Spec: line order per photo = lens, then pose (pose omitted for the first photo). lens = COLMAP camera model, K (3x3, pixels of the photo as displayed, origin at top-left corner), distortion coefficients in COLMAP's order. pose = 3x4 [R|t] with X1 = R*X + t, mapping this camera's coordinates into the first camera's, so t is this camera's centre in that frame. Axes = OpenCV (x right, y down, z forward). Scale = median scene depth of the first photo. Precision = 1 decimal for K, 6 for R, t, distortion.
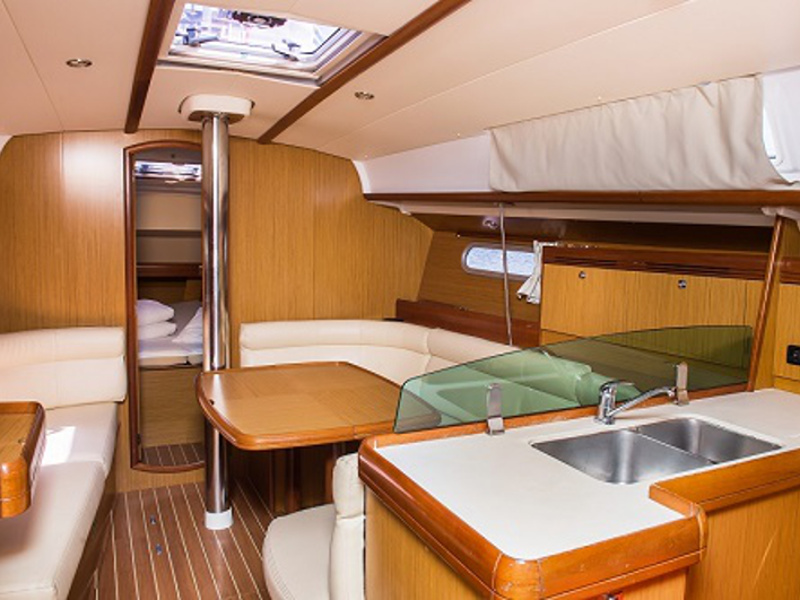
lens RADIAL K [[612.5, 0, 400.0], [0, 612.5, 300.0], [0, 0, 1]] dist [-0.087579, -0.000912]
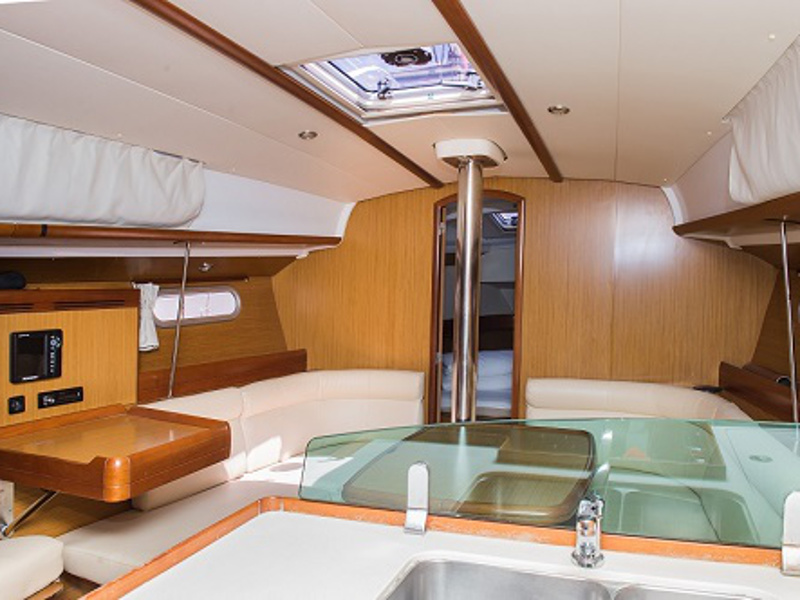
lens RADIAL K [[646.3, 0, 399.4], [0, 646.3, 334.2], [0, 0, 1]] dist [-0.000963, -0.000538]
pose [[0.707320, 0.027411, -0.706362, 0.352828], [-0.047971, 0.998806, -0.009276, -0.011206], [0.705264, 0.040446, 0.707790, 0.194120]]
